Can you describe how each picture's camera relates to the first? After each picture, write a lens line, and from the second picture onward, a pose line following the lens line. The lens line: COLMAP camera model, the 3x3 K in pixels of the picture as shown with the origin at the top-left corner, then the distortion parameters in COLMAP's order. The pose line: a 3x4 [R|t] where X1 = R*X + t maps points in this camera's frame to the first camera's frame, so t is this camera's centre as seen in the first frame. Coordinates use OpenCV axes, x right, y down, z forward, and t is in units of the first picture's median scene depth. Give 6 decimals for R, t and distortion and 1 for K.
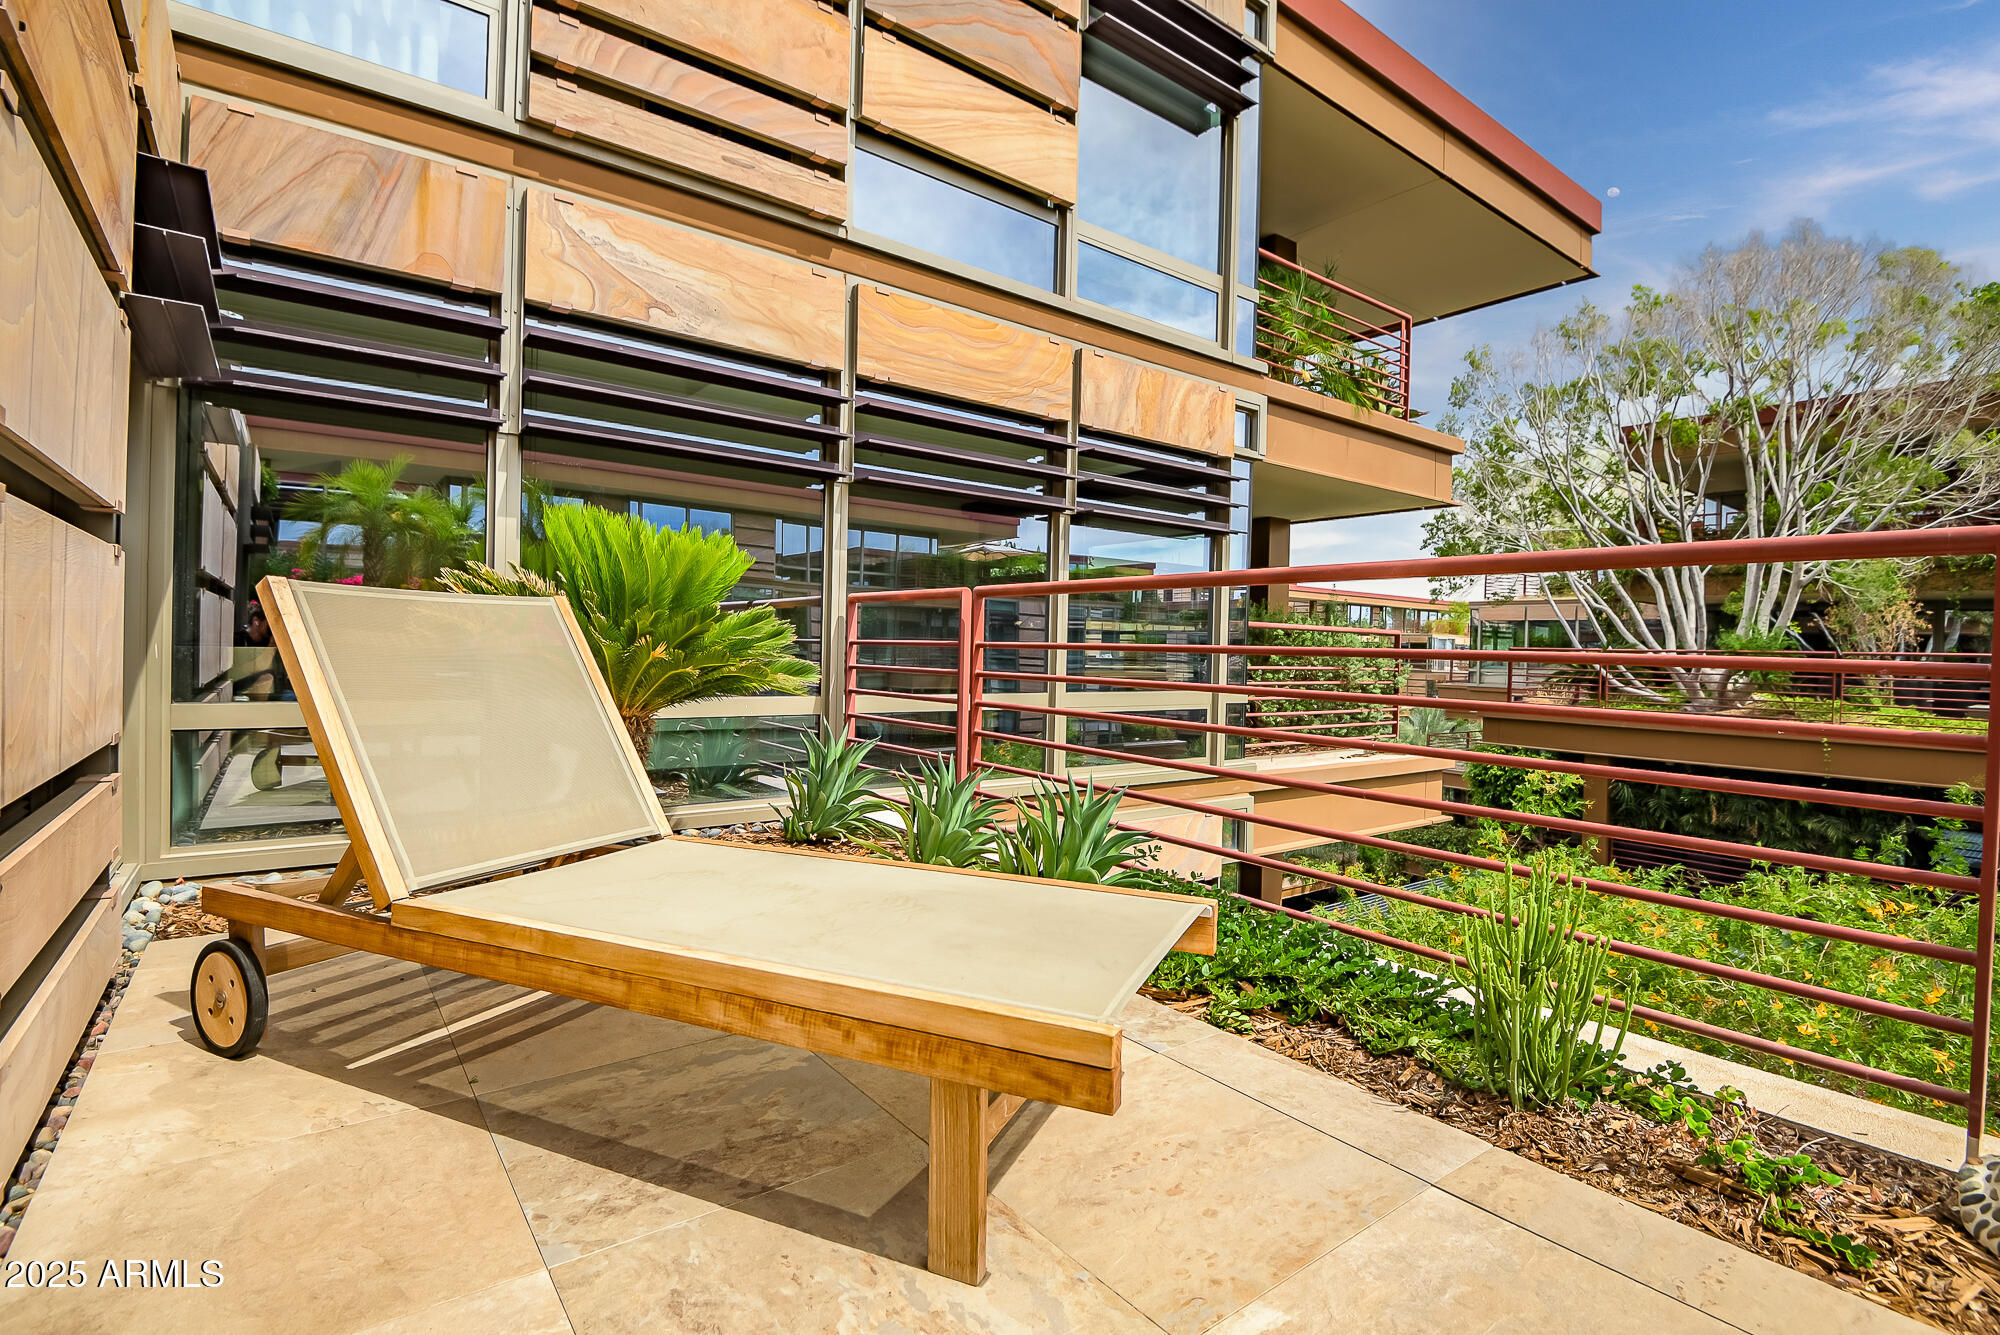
lens RADIAL K [[949.7, 0, 1016.8], [0, 949.7, 663.6], [0, 0, 1]] dist [-0.012580, -0.005642]
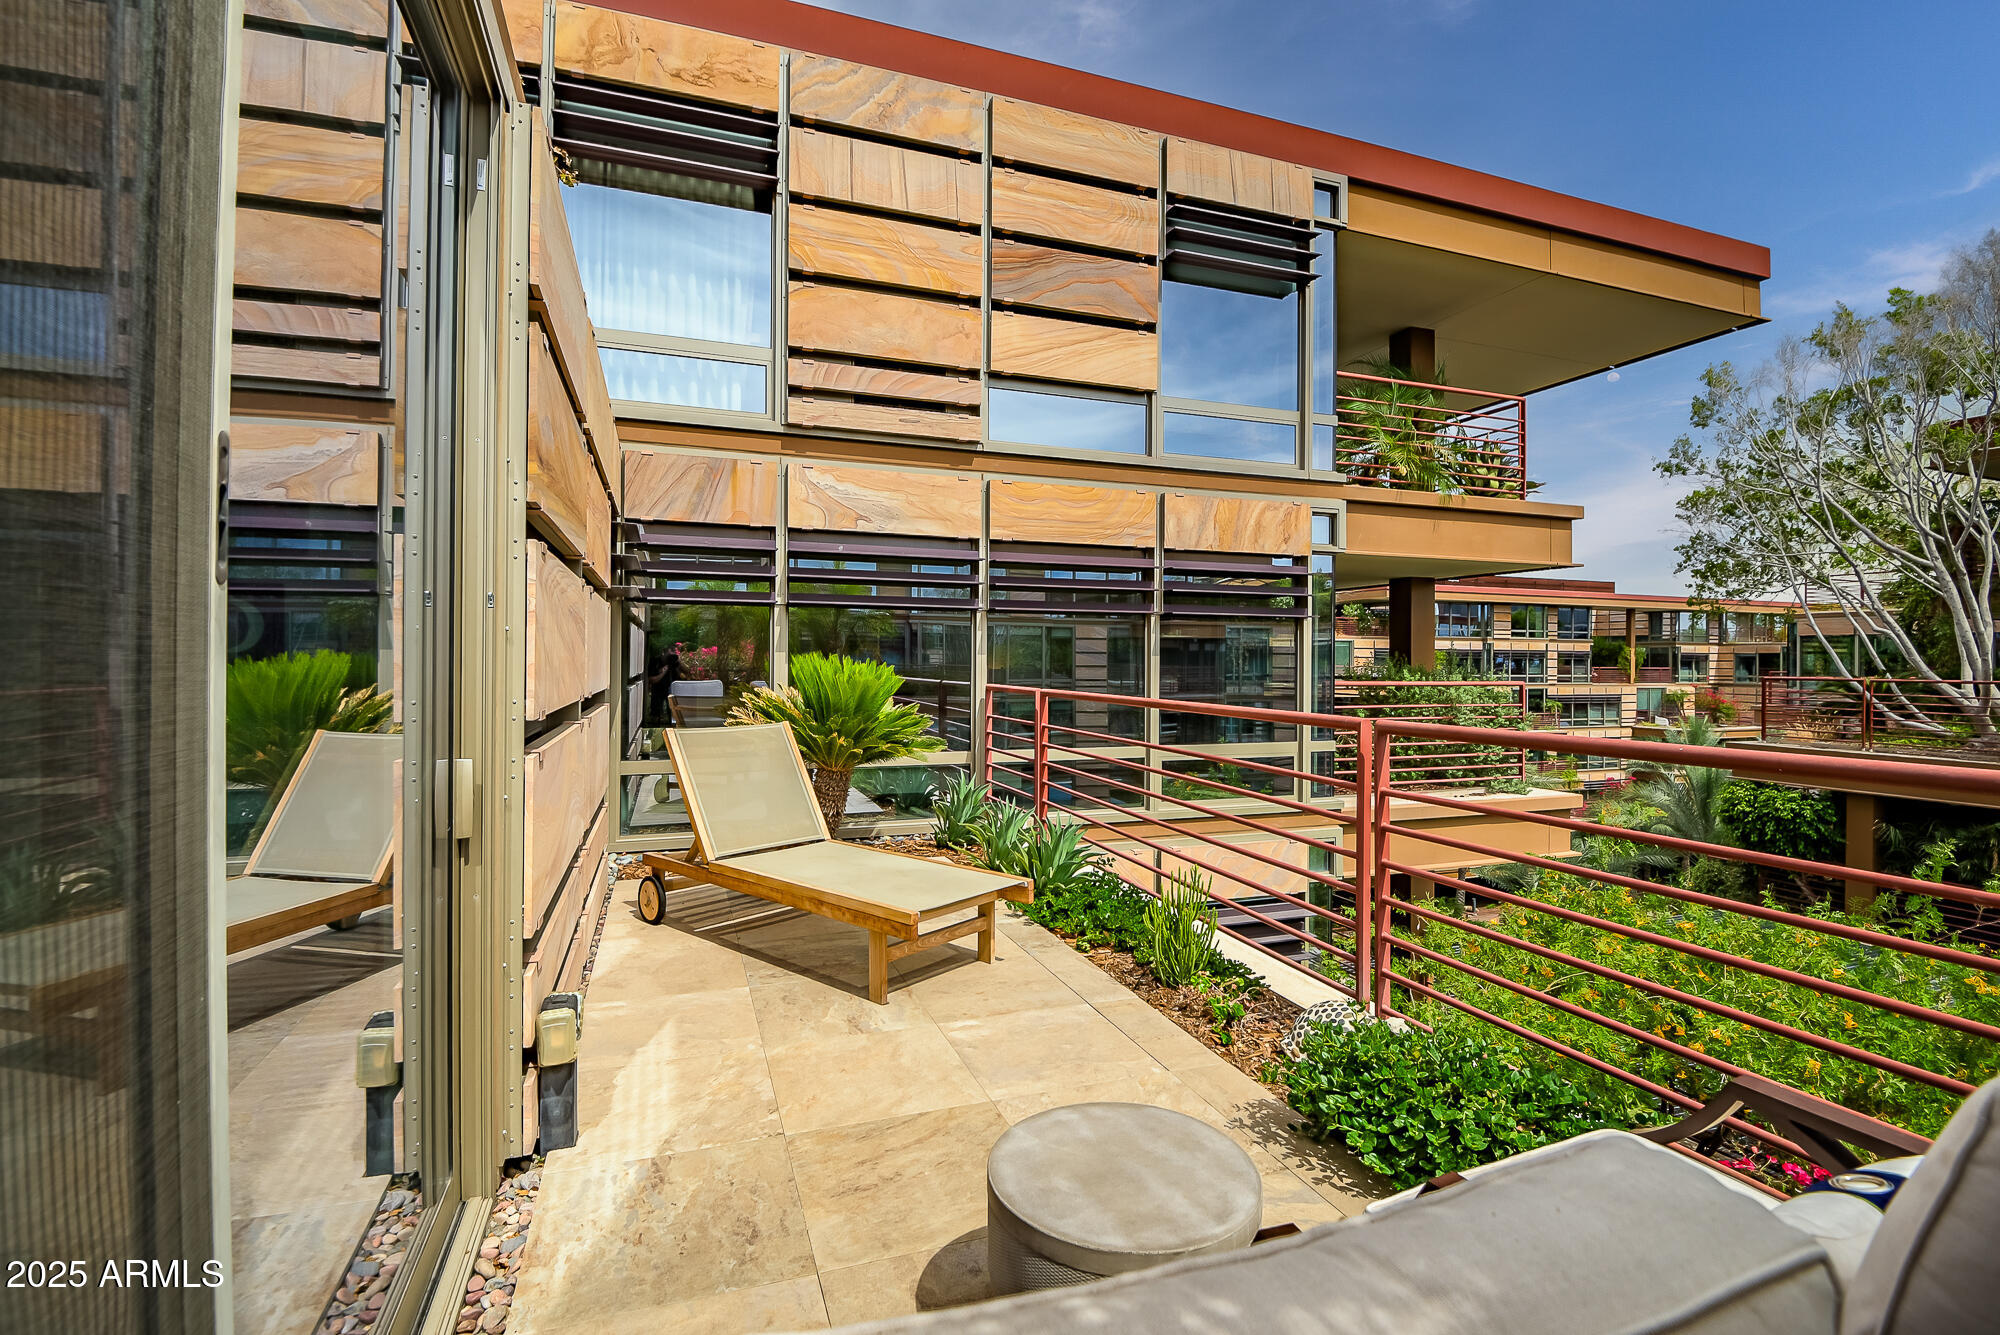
lens RADIAL K [[932.8, 0, 1007.2], [0, 932.8, 658.6], [0, 0, 1]] dist [-0.013555, -0.000988]
pose [[0.951188, -0.018713, -0.308045, 0.320050], [0.011670, 0.999627, -0.024689, -0.079944], [0.308392, 0.019889, 0.951051, -0.415343]]
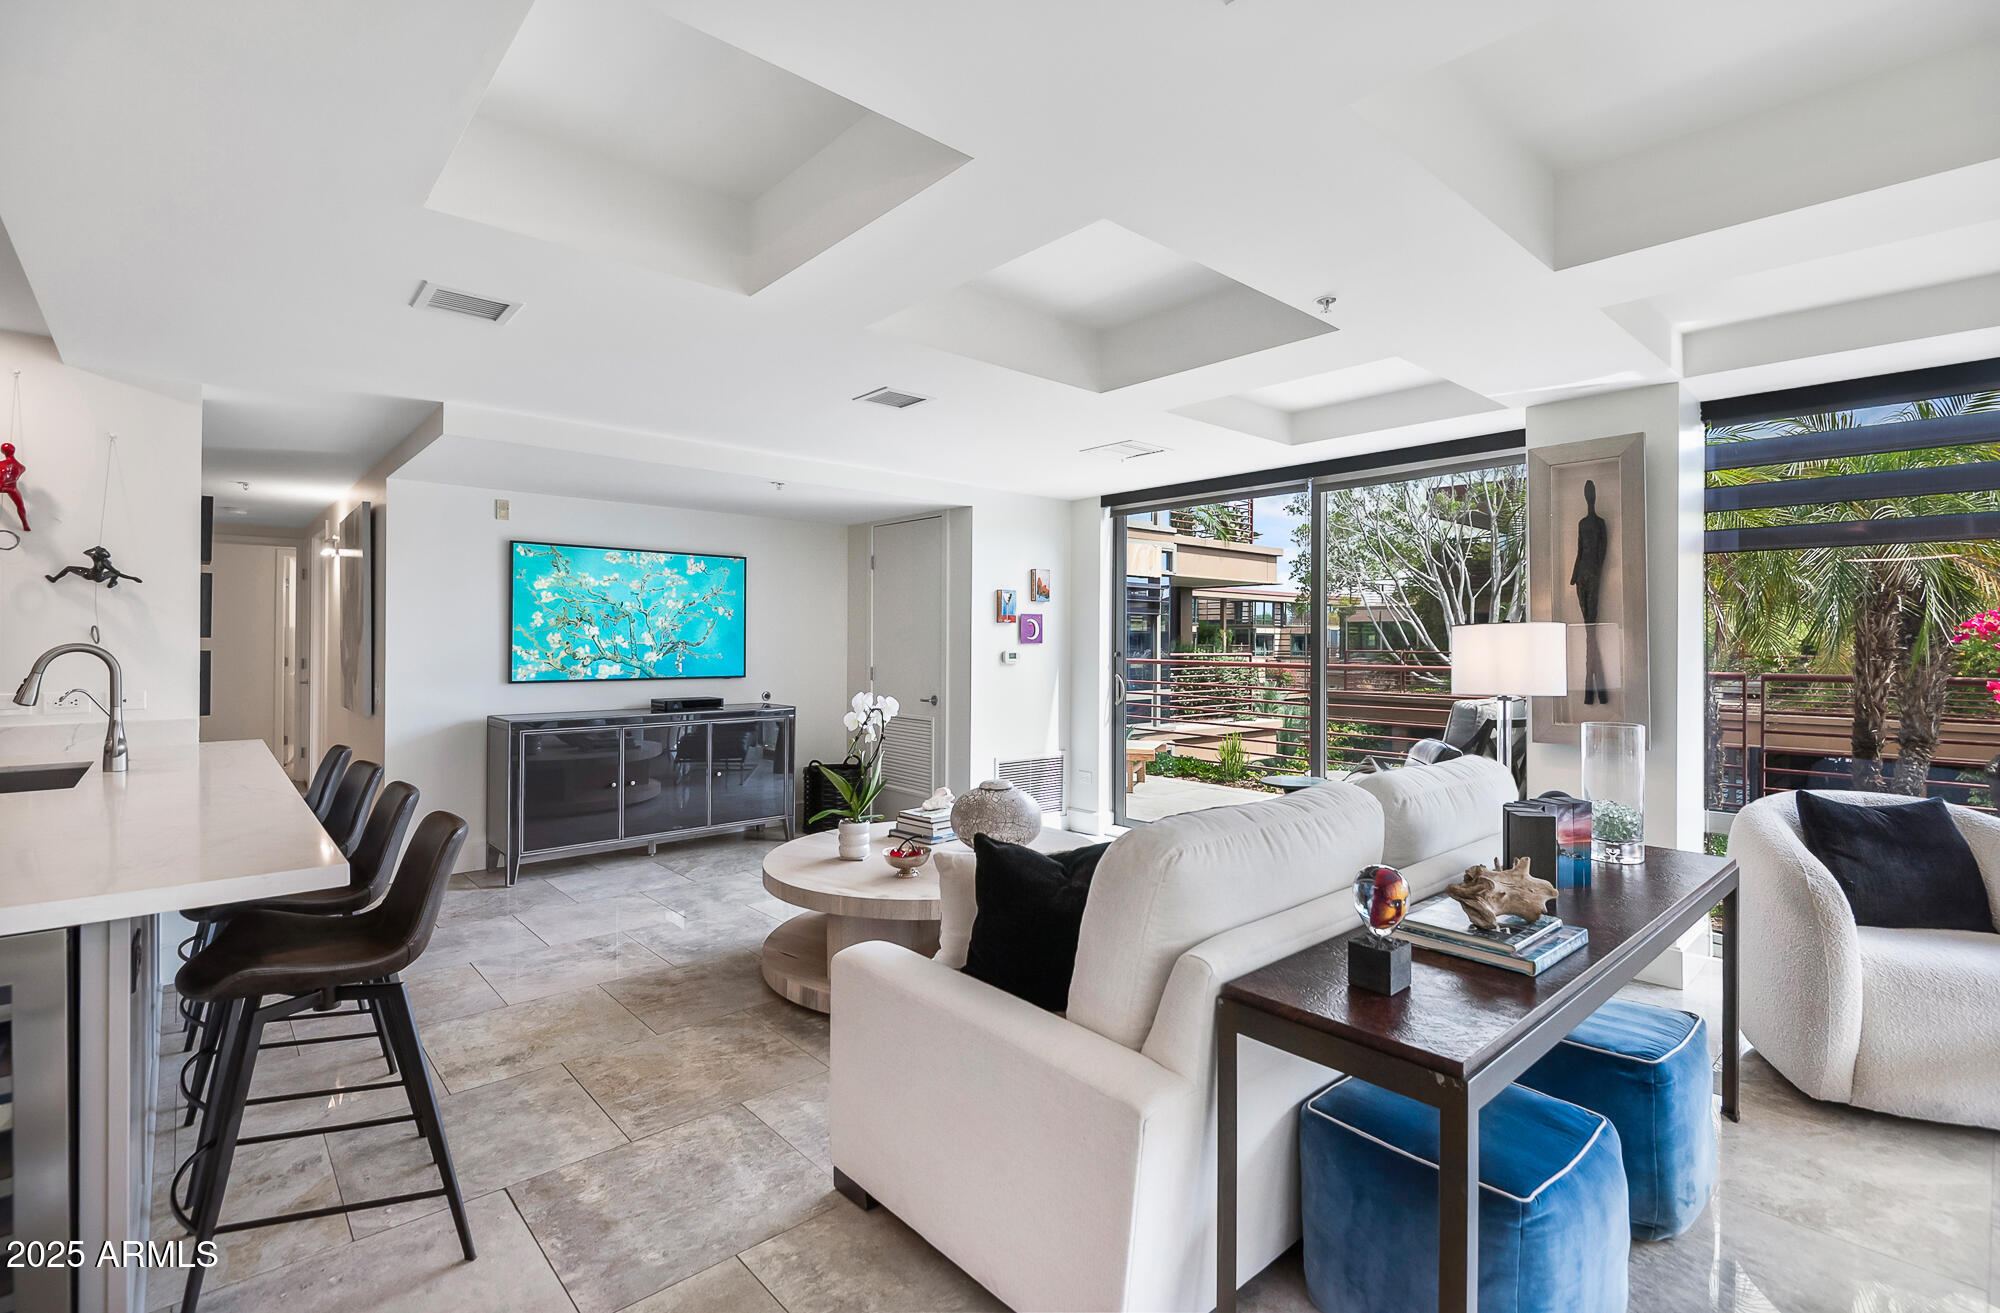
lens RADIAL K [[926.7, 0, 1007.1], [0, 926.7, 648.1], [0, 0, 1]] dist [0.020413, -0.000067]
pose [[0.997352, -0.022820, 0.069053, -0.367412], [0.023462, 0.999689, -0.008492, -0.074900], [-0.068837, 0.010090, 0.997577, -1.461009]]
